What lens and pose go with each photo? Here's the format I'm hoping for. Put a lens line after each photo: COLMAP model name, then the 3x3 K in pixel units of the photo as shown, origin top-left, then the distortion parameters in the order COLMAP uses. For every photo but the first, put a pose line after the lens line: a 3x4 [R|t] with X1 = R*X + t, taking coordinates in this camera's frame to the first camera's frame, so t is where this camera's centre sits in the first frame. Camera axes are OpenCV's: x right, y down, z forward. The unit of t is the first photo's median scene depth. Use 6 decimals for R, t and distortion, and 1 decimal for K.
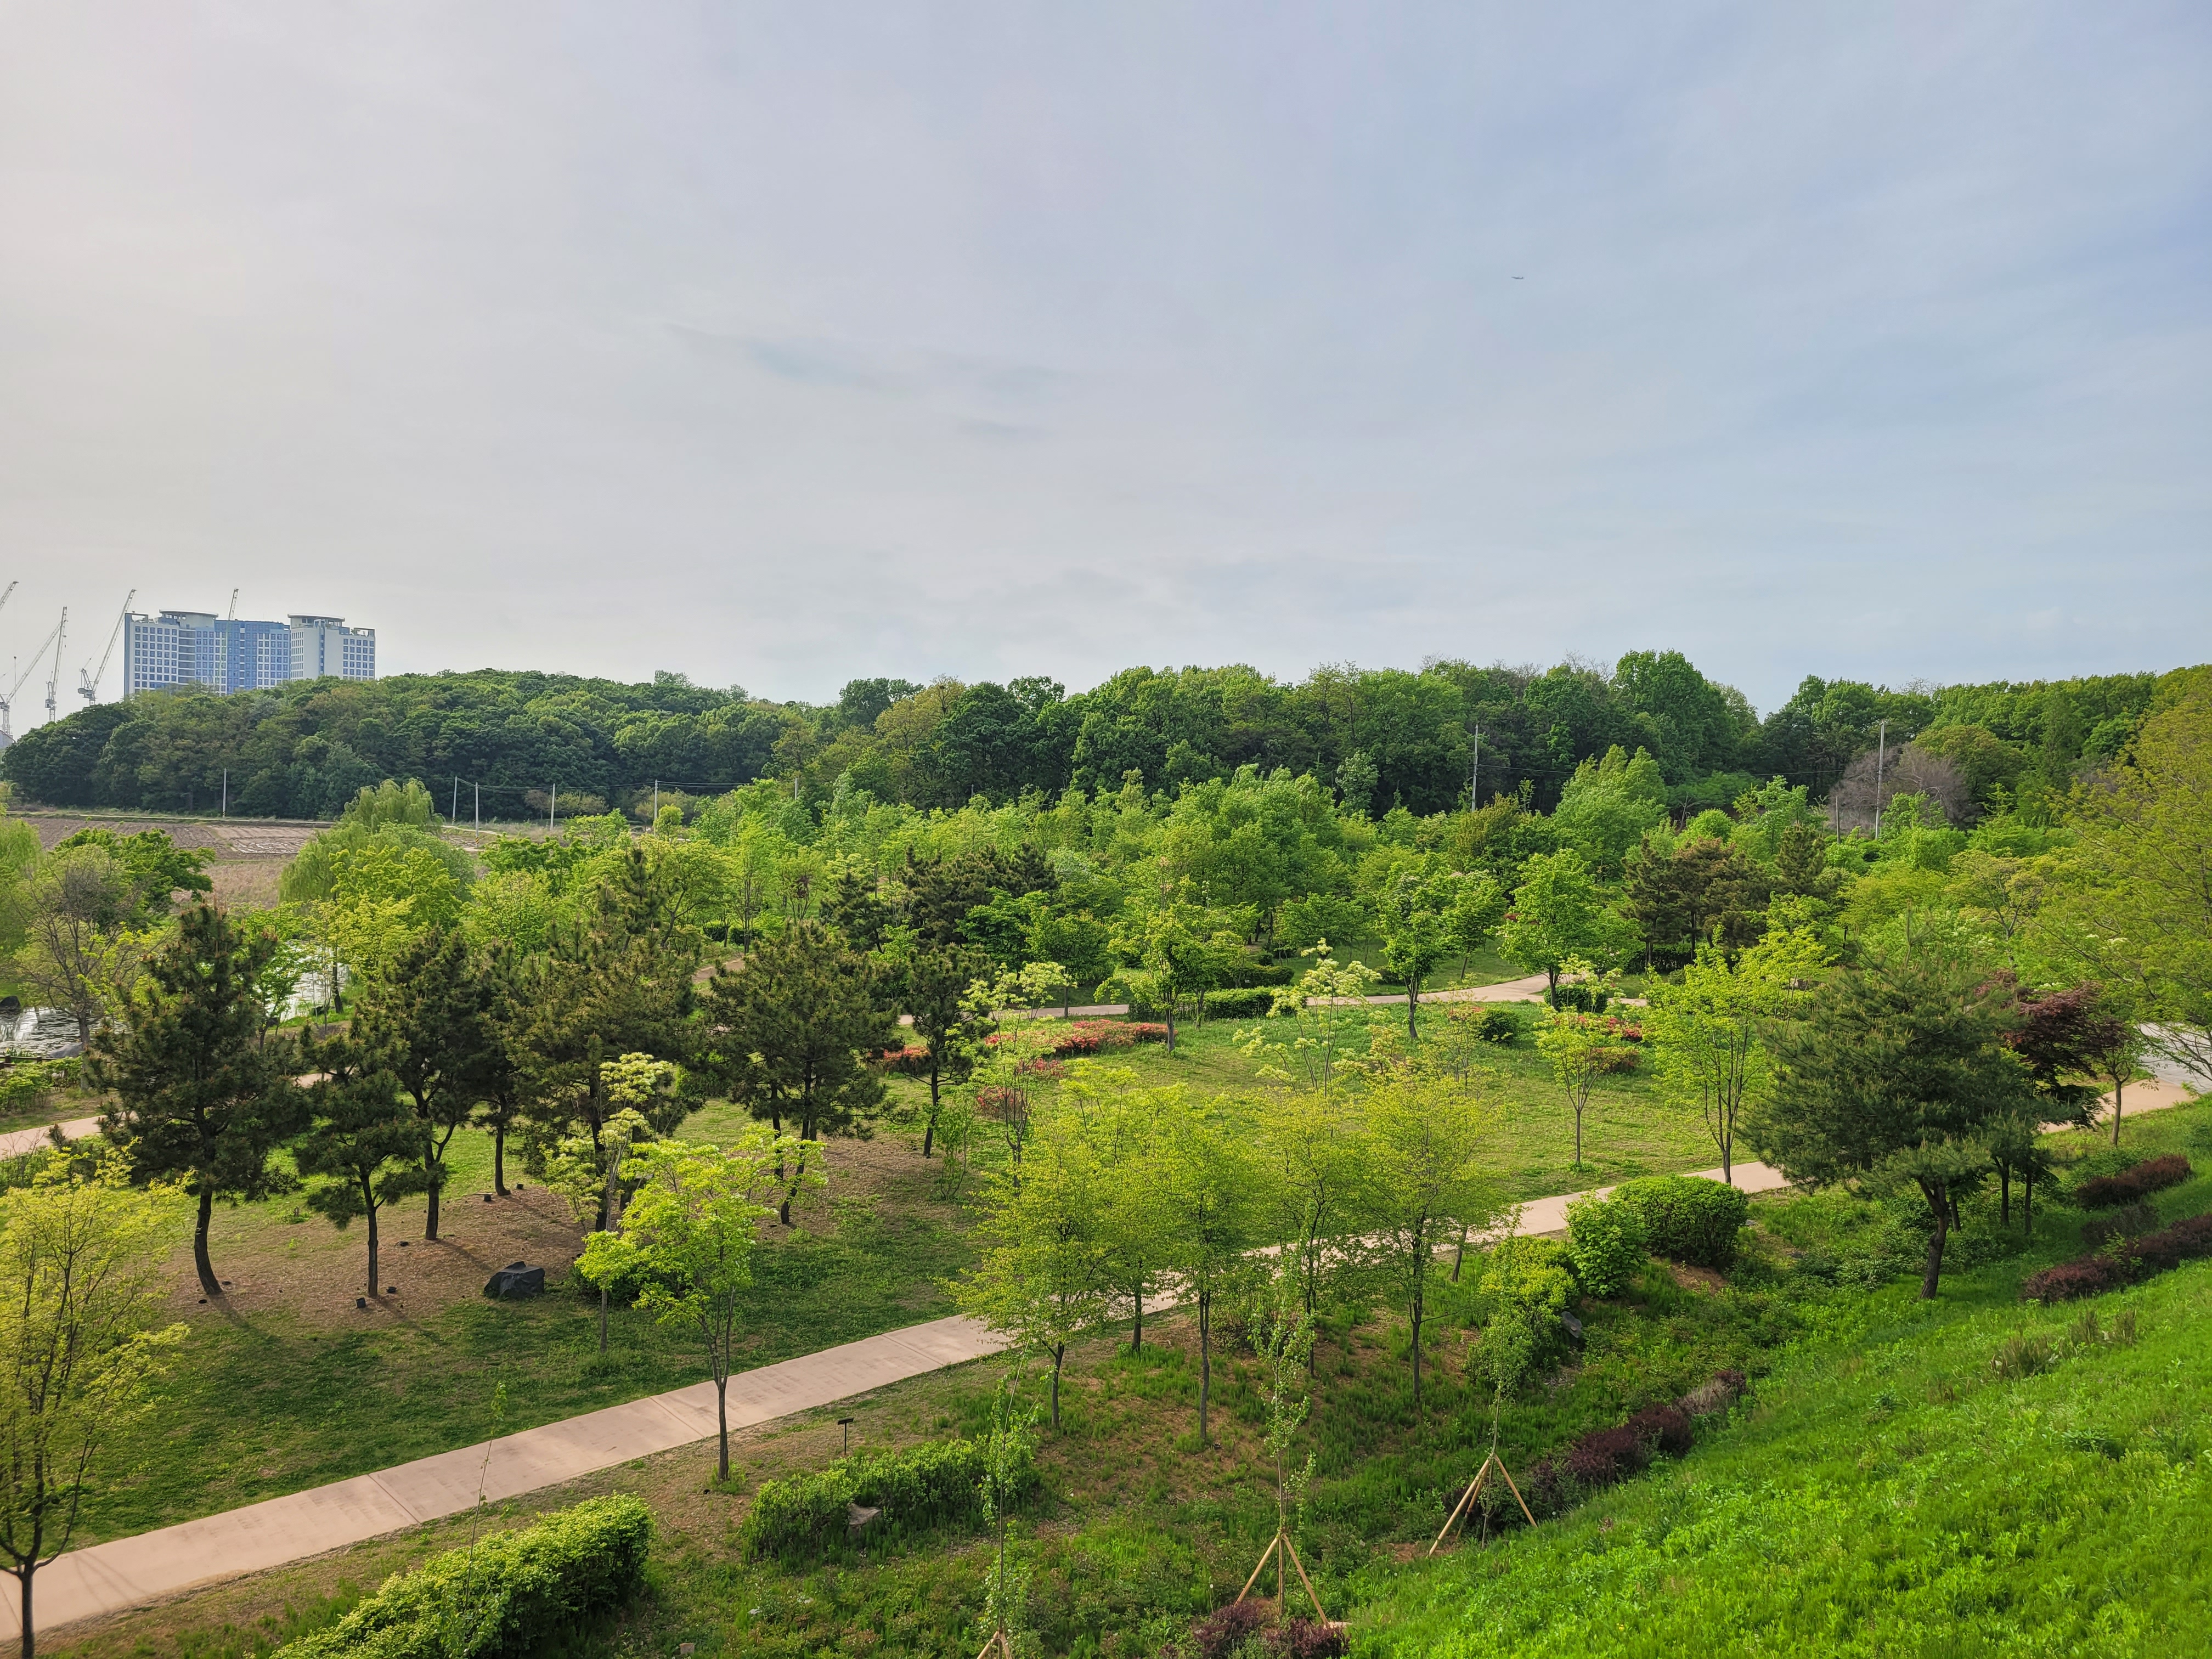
lens RADIAL K [[1648.7, 0, 1112.4], [0, 1648.7, 834.8], [0, 0, 1]] dist [0.054047, -0.039223]
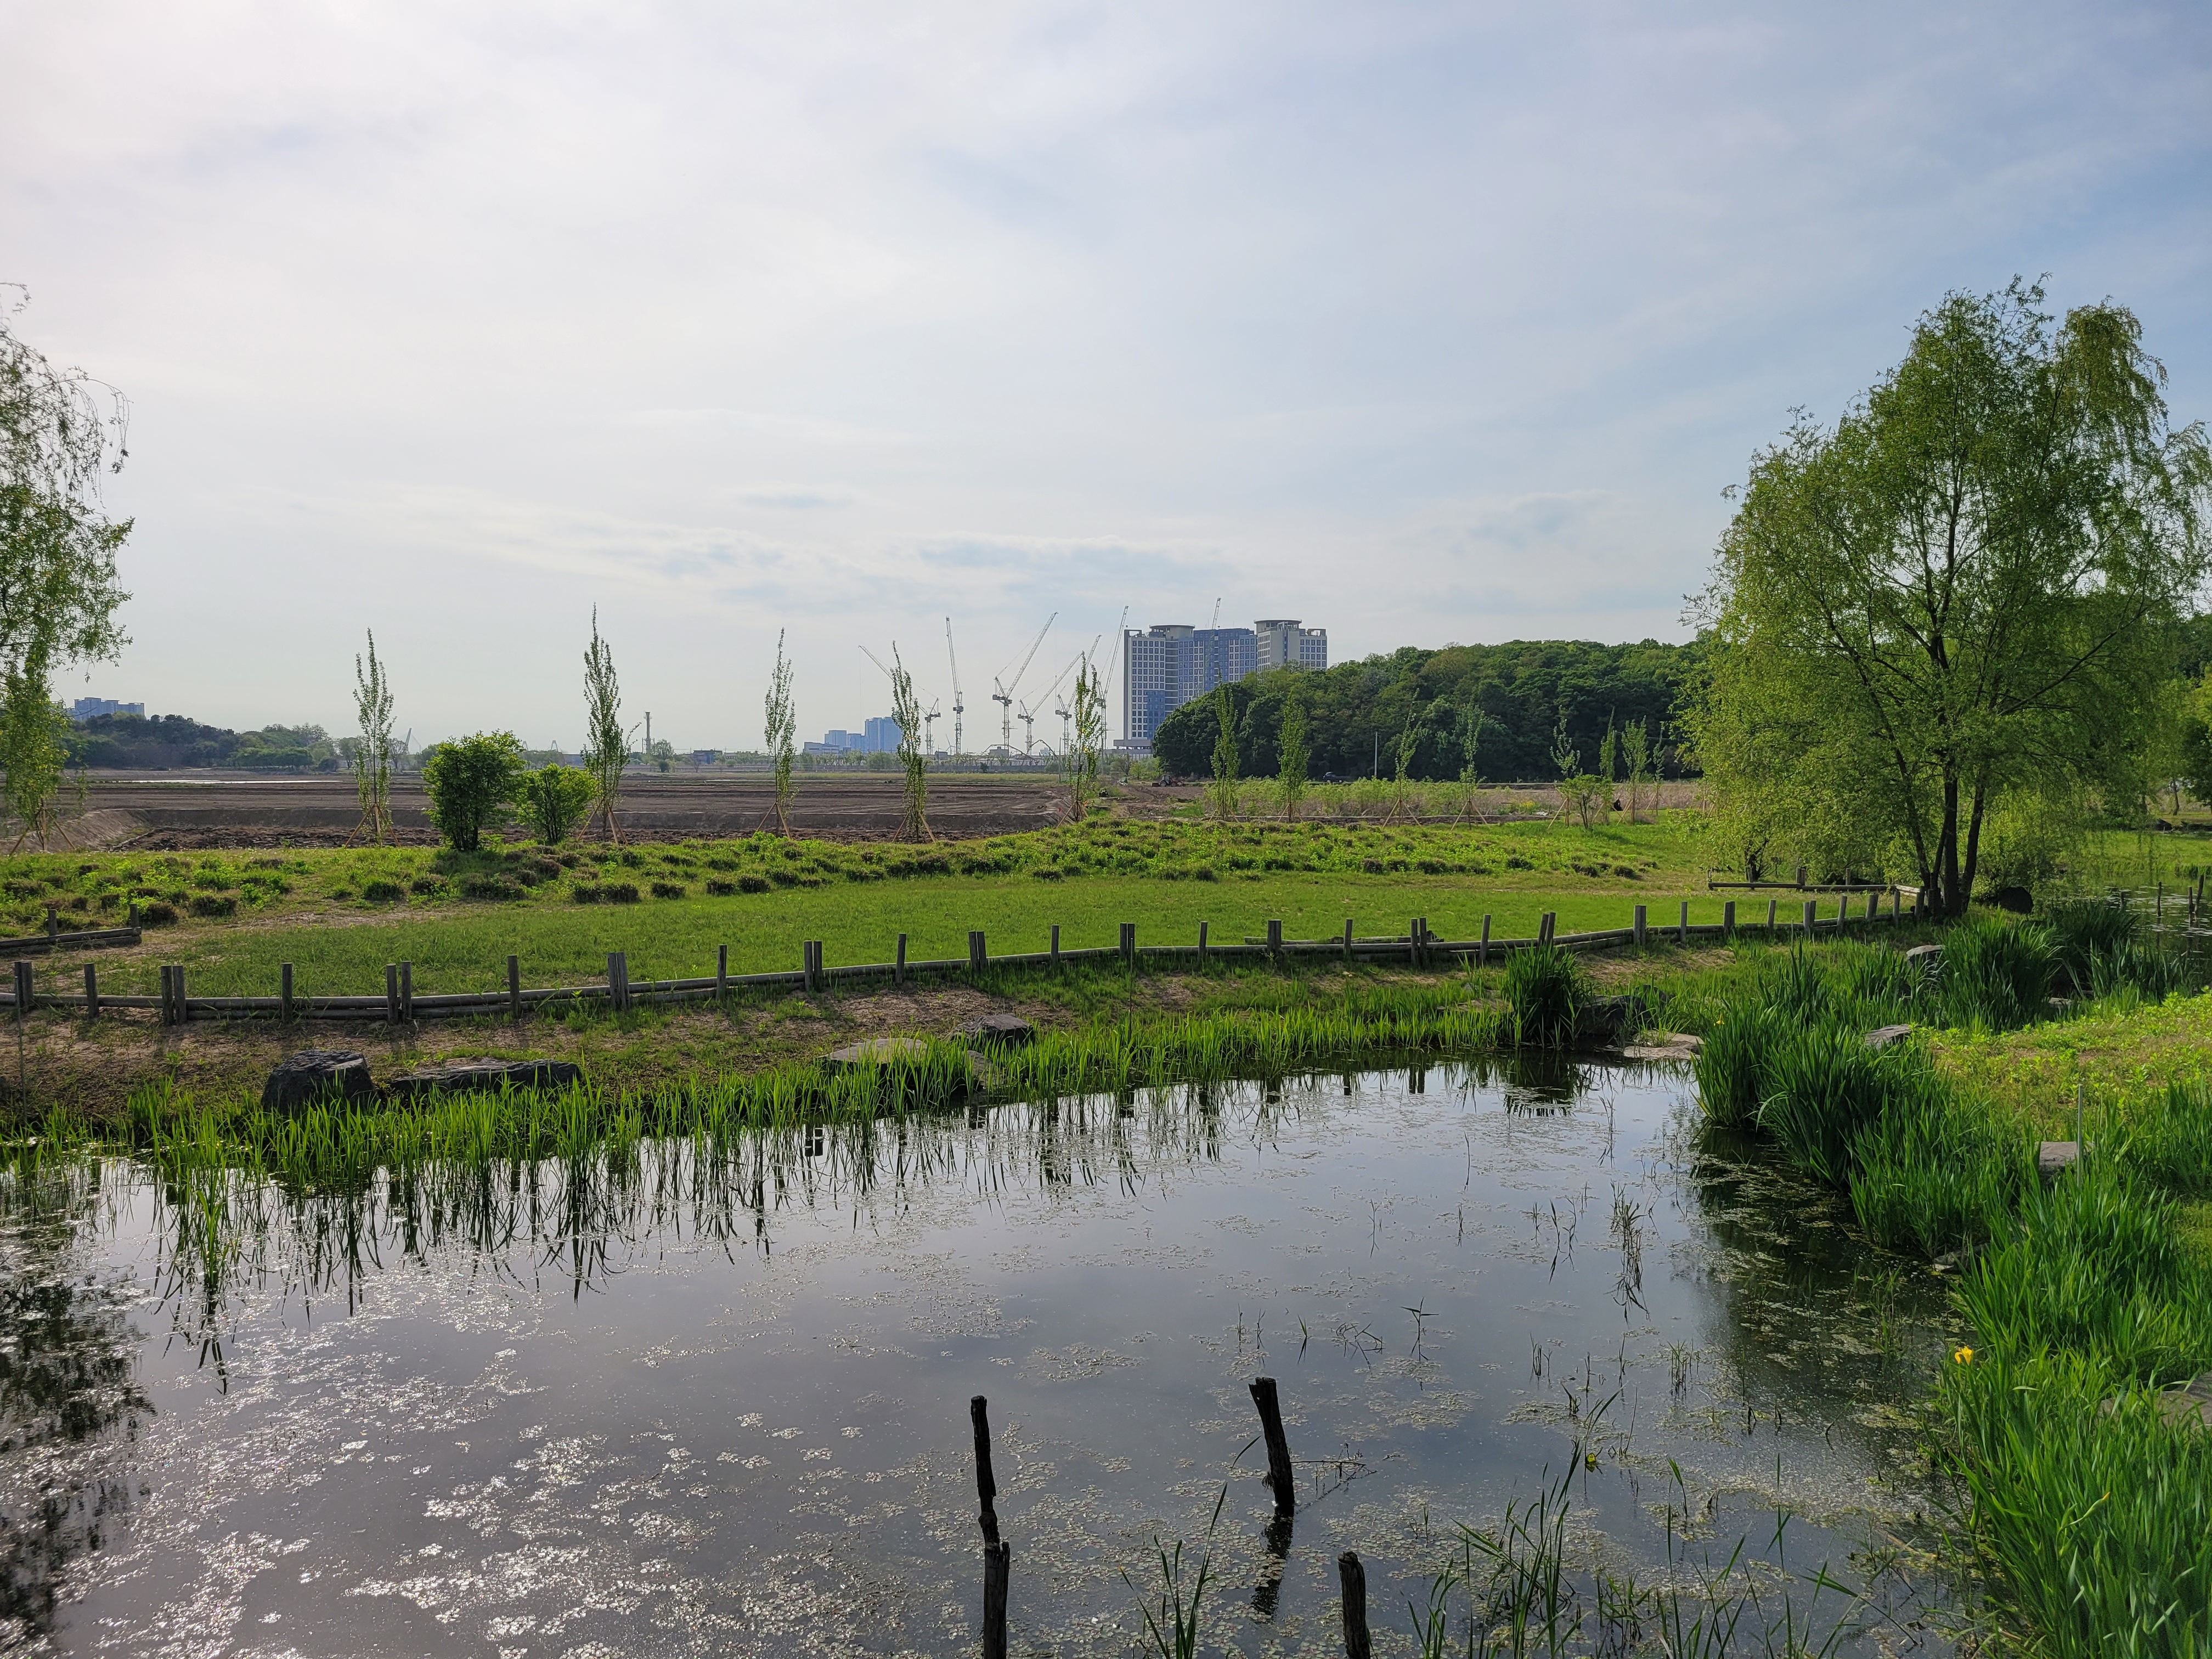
lens RADIAL K [[1648.7, 0, 1121.8], [0, 1648.7, 844.5], [0, 0, 1]] dist [0.054047, -0.039223]
pose [[0.881846, -0.006855, -0.471488, -1.941635], [0.009777, 0.999945, 0.003749, 0.215775], [0.471436, -0.007915, 0.881865, 0.531117]]
